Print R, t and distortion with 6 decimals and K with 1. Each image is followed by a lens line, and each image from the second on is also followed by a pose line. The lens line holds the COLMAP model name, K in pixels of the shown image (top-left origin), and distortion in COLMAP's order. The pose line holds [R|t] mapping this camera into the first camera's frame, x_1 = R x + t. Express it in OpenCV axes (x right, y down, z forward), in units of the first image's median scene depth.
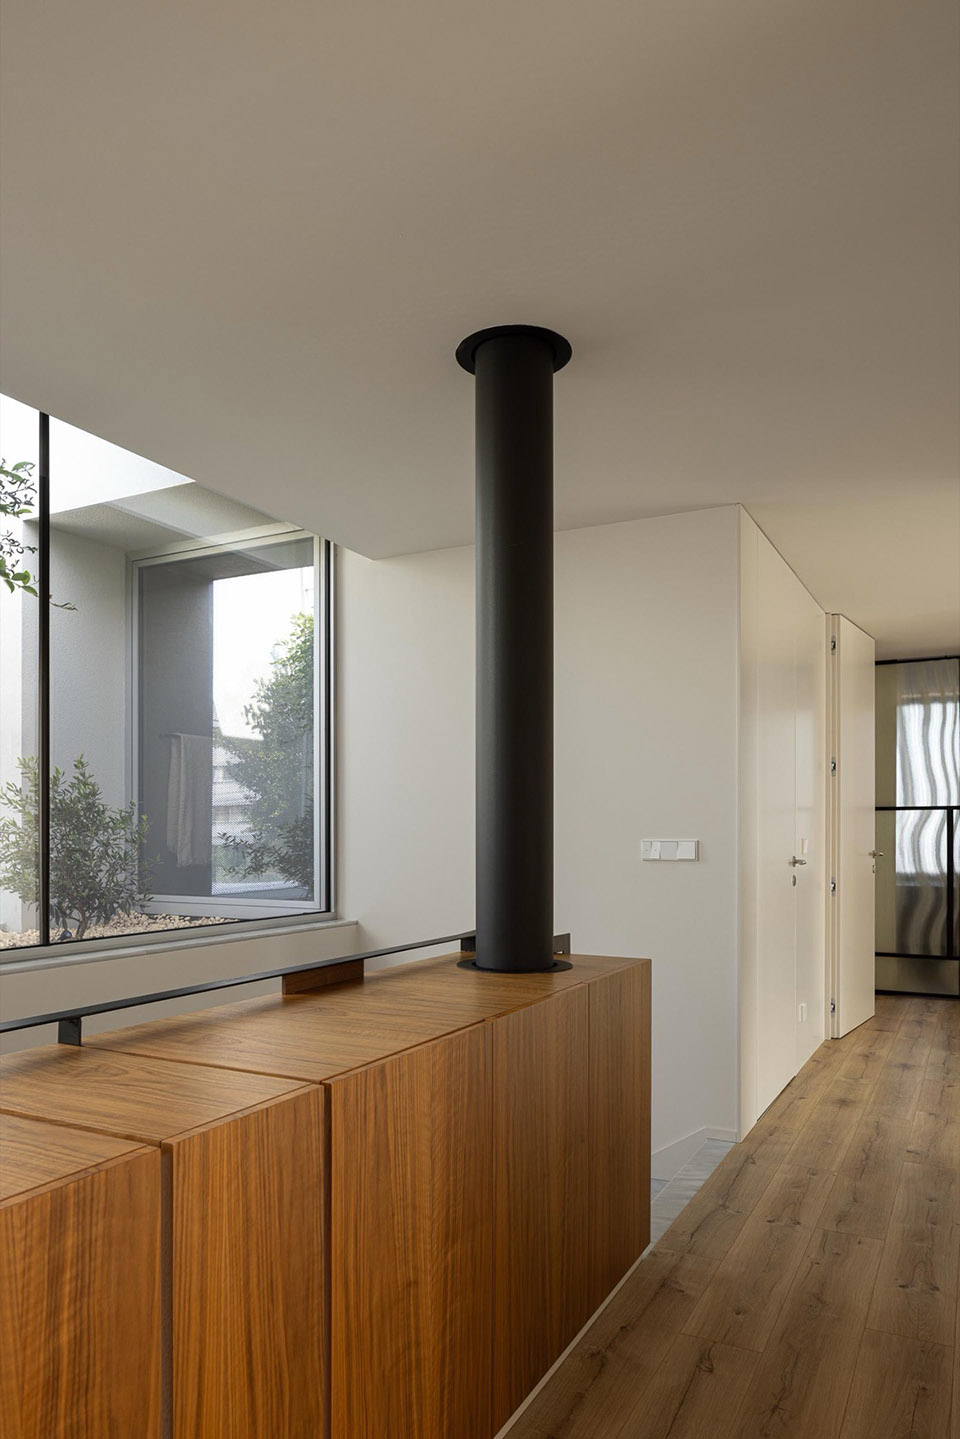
lens RADIAL K [[970.1, 0, 480.1], [0, 970.1, 813.8], [0, 0, 1]] dist [-0.005742, -0.001526]
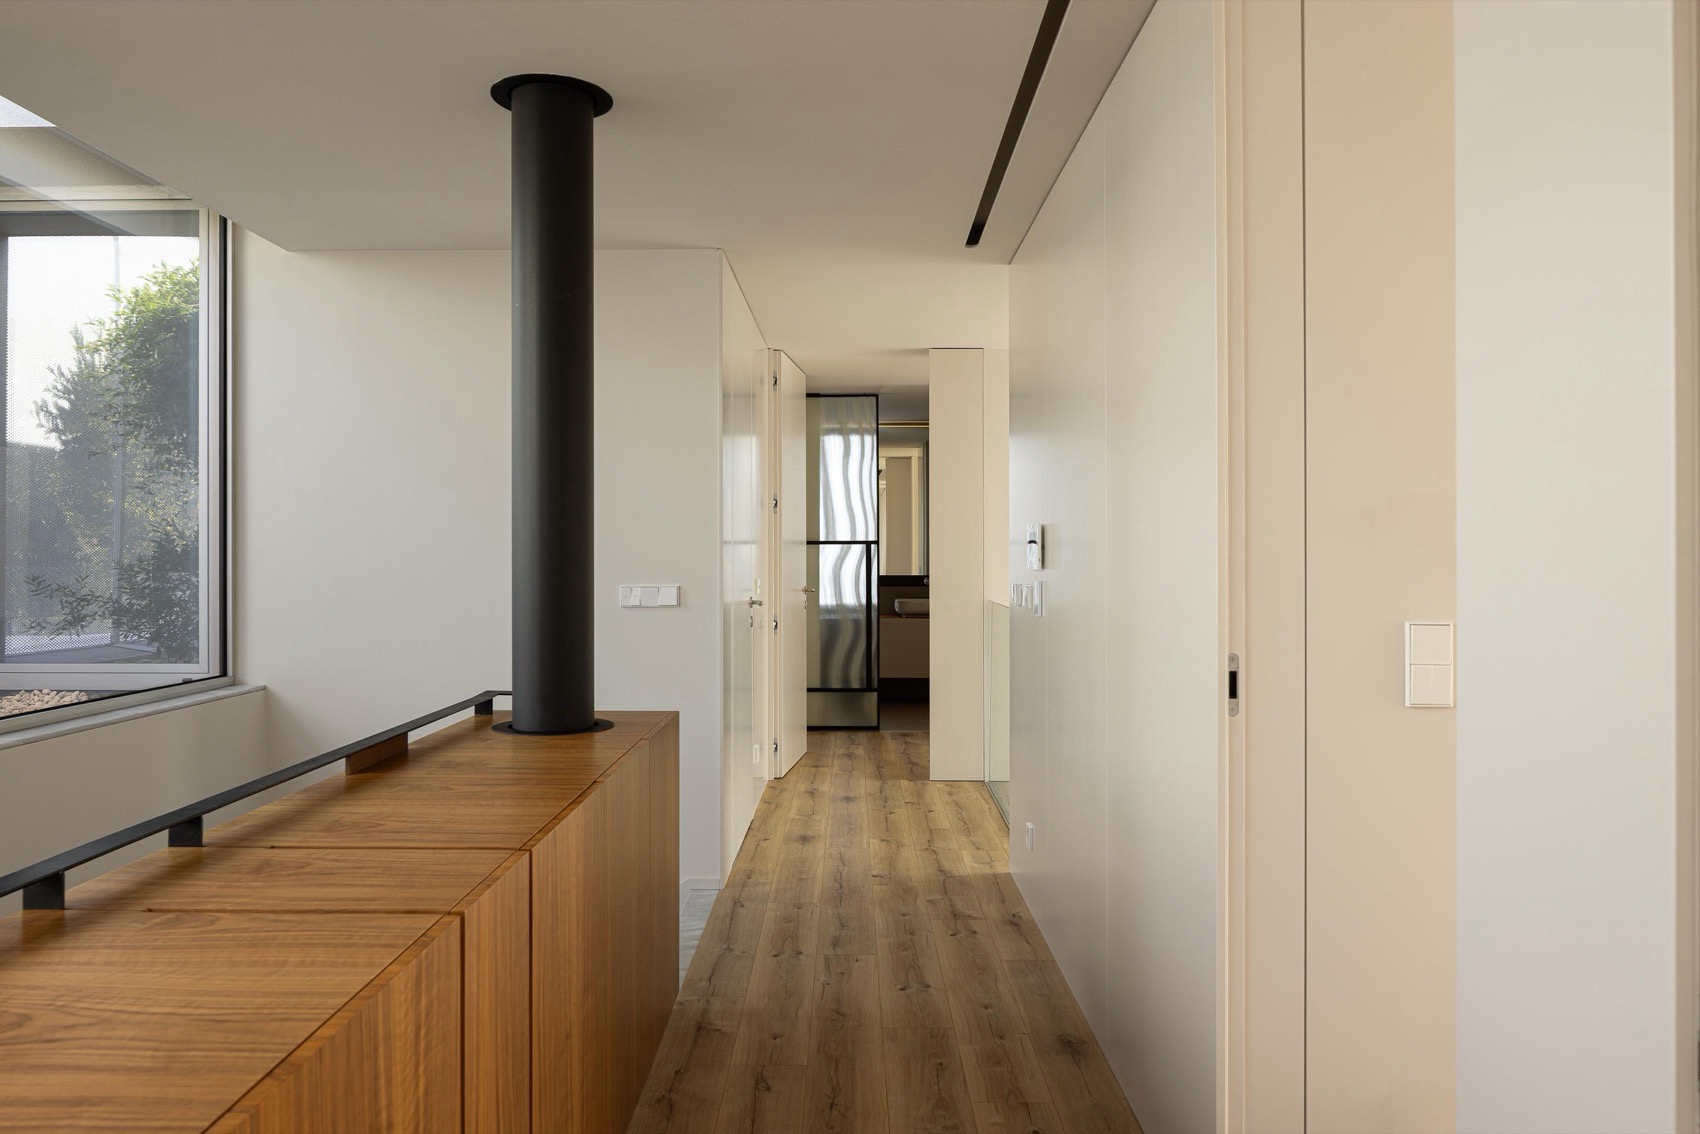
lens RADIAL K [[1127.1, 0, 843.0], [0, 1127.1, 509.9], [0, 0, 1]] dist [-0.005271, -0.001492]
pose [[0.892229, 0.017439, 0.451247, -0.138980], [-0.007669, 0.999695, -0.023471, -0.023162], [-0.451519, 0.017481, 0.892090, -0.090385]]
